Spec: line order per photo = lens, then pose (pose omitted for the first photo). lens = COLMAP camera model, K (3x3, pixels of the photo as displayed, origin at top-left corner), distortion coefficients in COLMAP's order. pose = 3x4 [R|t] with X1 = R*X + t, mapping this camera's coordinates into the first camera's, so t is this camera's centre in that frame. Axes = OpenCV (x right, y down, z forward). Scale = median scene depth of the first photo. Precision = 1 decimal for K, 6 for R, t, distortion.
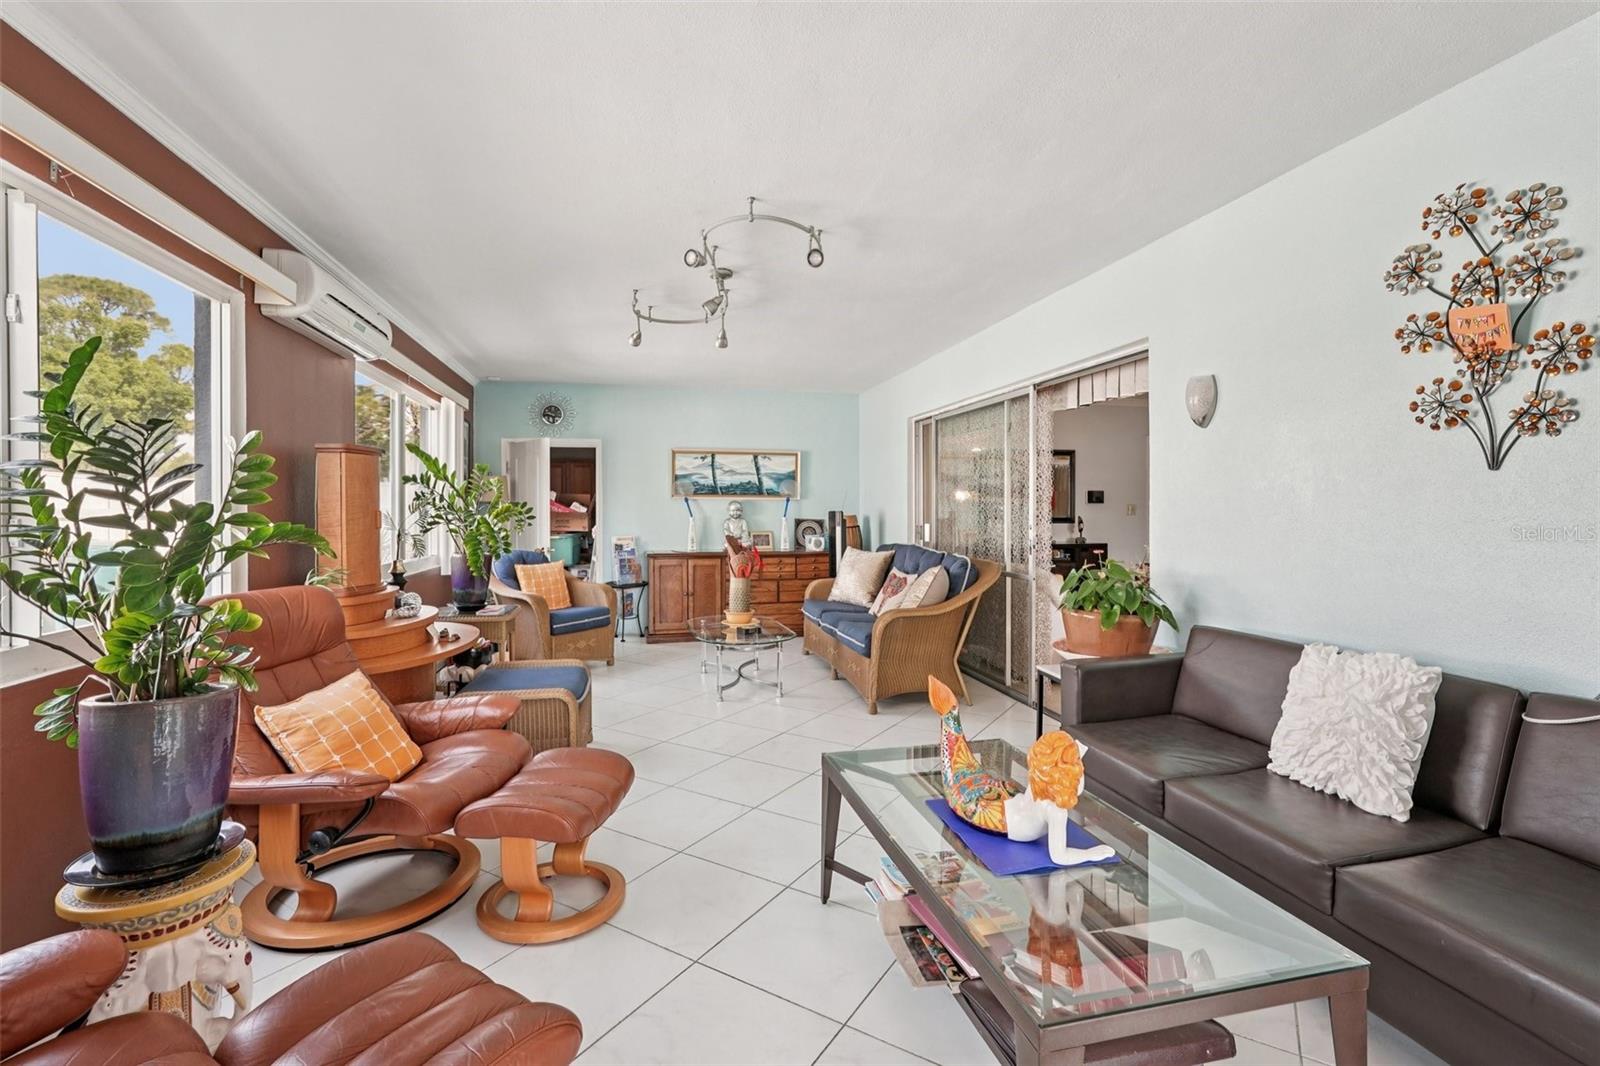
lens RADIAL K [[725.0, 0, 802.6], [0, 725.0, 524.8], [0, 0, 1]] dist [-0.003363, 0.000392]
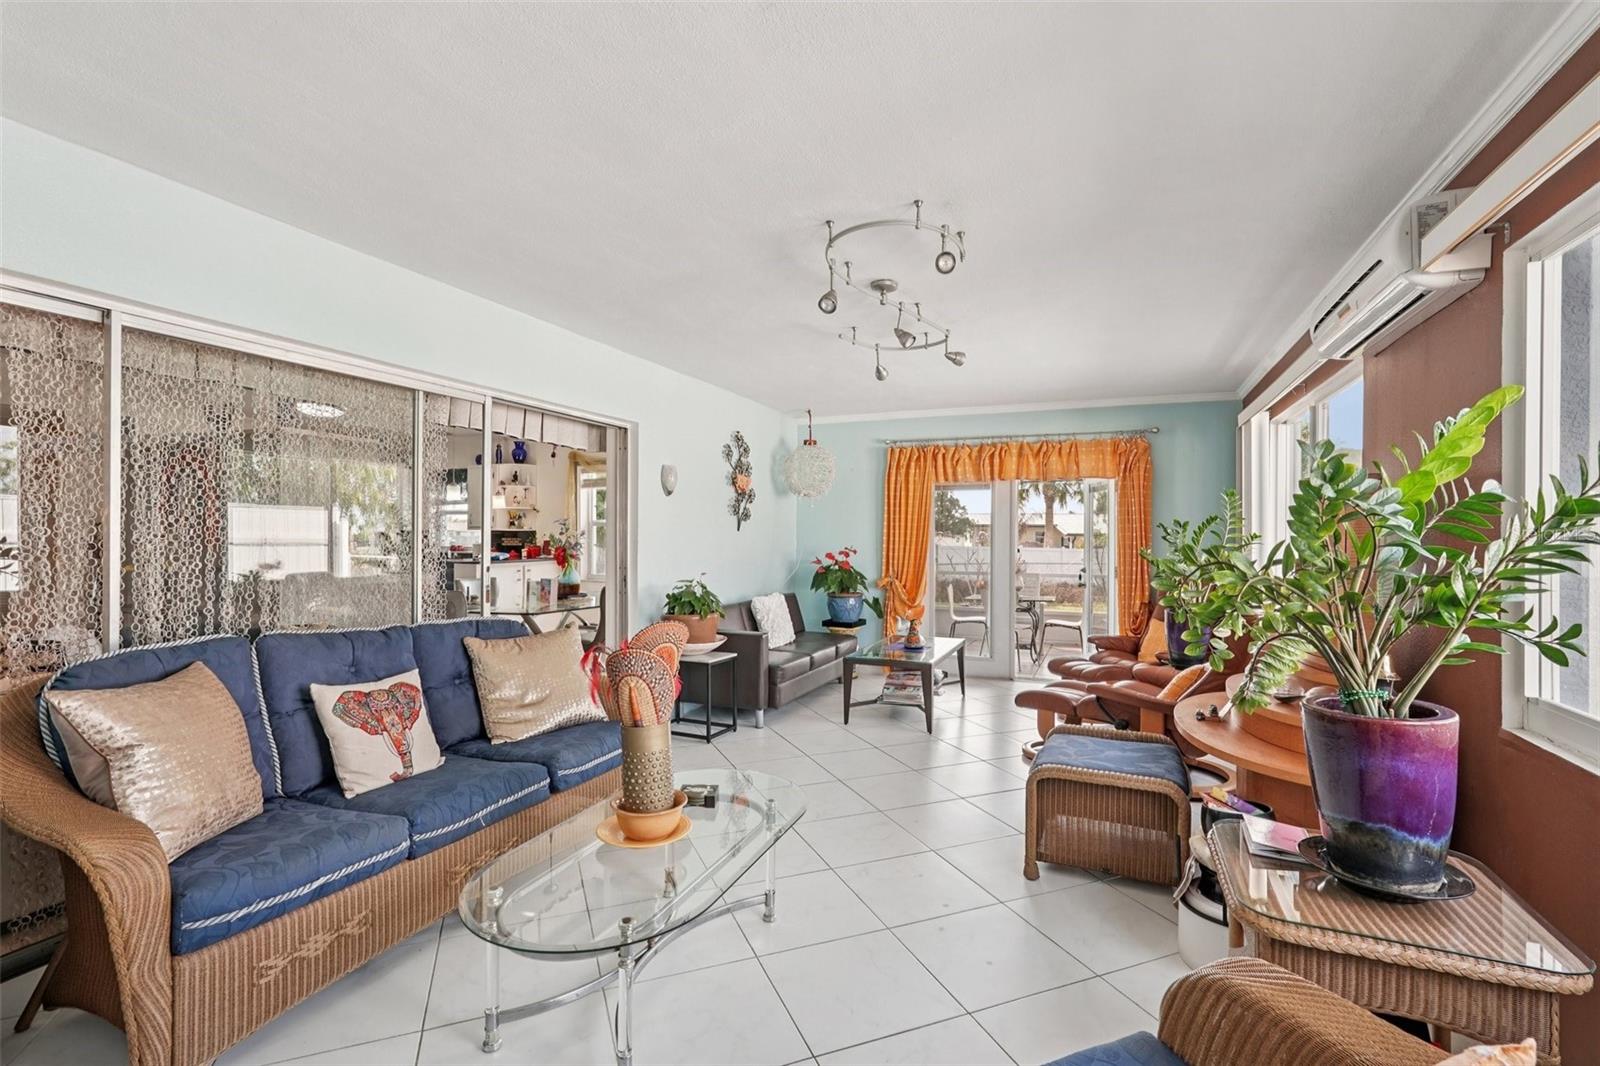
lens RADIAL K [[725.0, 0, 798.1], [0, 725.0, 538.2], [0, 0, 1]] dist [-0.003363, 0.000392]
pose [[-0.805824, -0.006304, 0.592122, -0.988461], [0.004356, 0.999853, 0.016574, -0.090965], [-0.592140, 0.015935, -0.805678, 3.164538]]
